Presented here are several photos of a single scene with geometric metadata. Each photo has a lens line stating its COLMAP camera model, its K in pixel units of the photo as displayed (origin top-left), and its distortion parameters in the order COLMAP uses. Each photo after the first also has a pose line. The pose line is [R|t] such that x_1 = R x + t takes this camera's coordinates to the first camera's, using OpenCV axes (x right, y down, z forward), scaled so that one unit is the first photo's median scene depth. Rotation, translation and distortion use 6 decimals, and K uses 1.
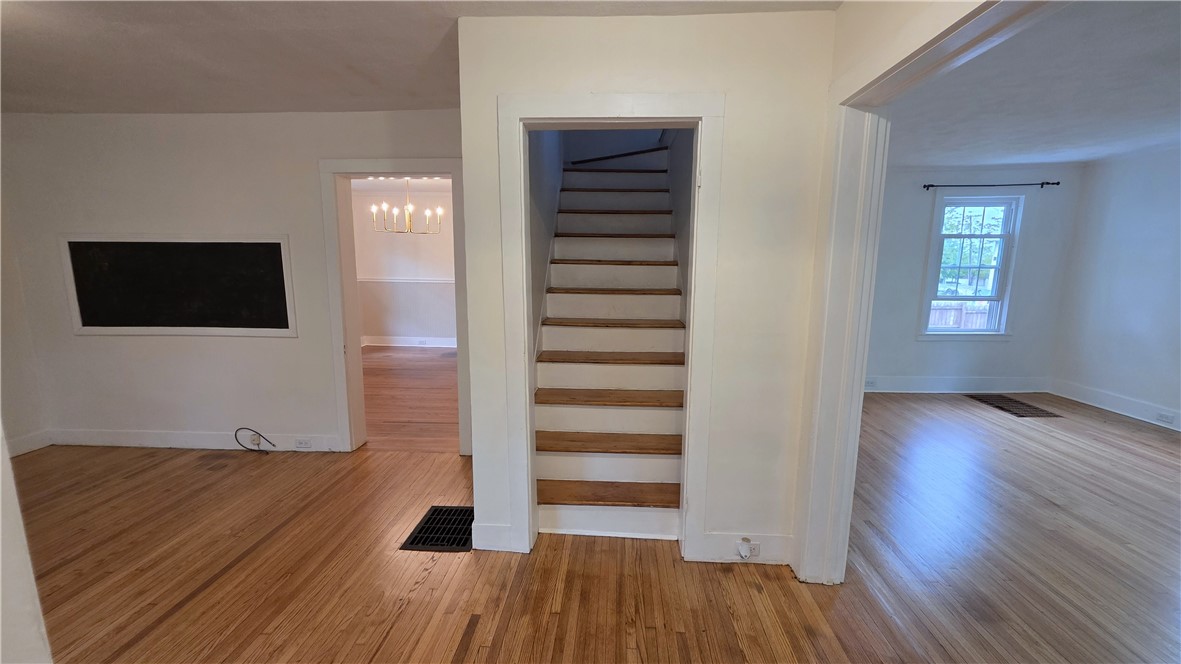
lens RADIAL K [[473.9, 0, 592.4], [0, 473.9, 333.0], [0, 0, 1]] dist [0.003591, 0.000361]
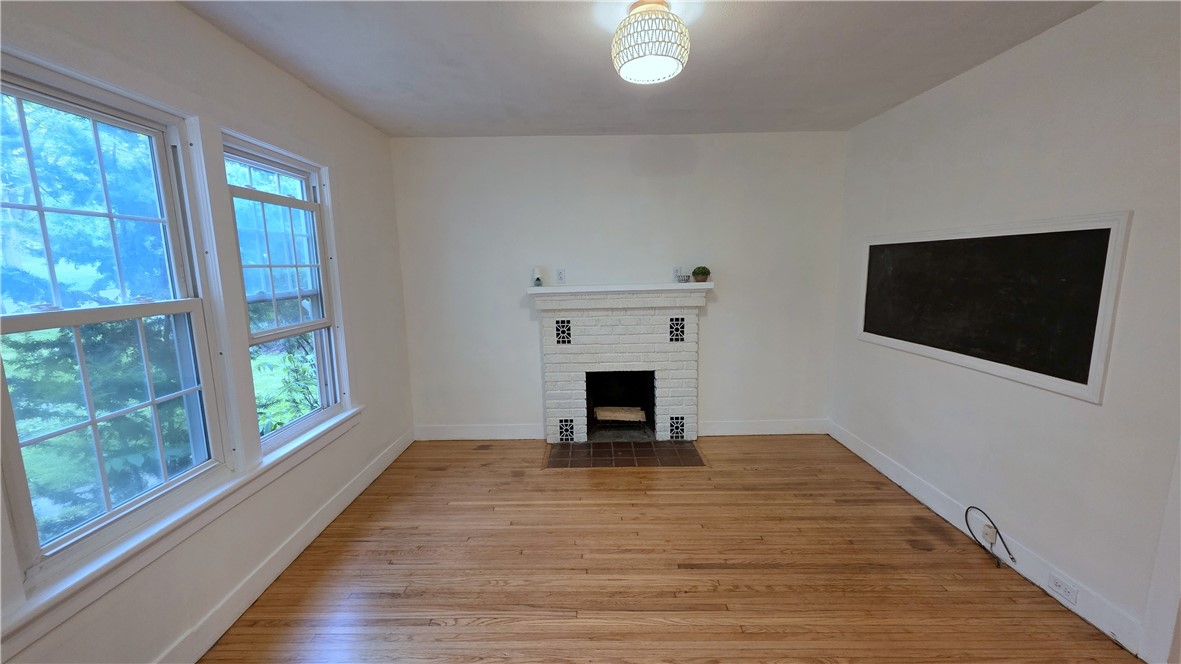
lens RADIAL K [[473.9, 0, 591.5], [0, 473.9, 337.3], [0, 0, 1]] dist [0.003591, 0.000361]
pose [[0.047797, 0.144888, -0.988293, -0.125751], [-0.138470, 0.980832, 0.137097, -0.059754], [0.989213, 0.130296, 0.066943, 0.383089]]
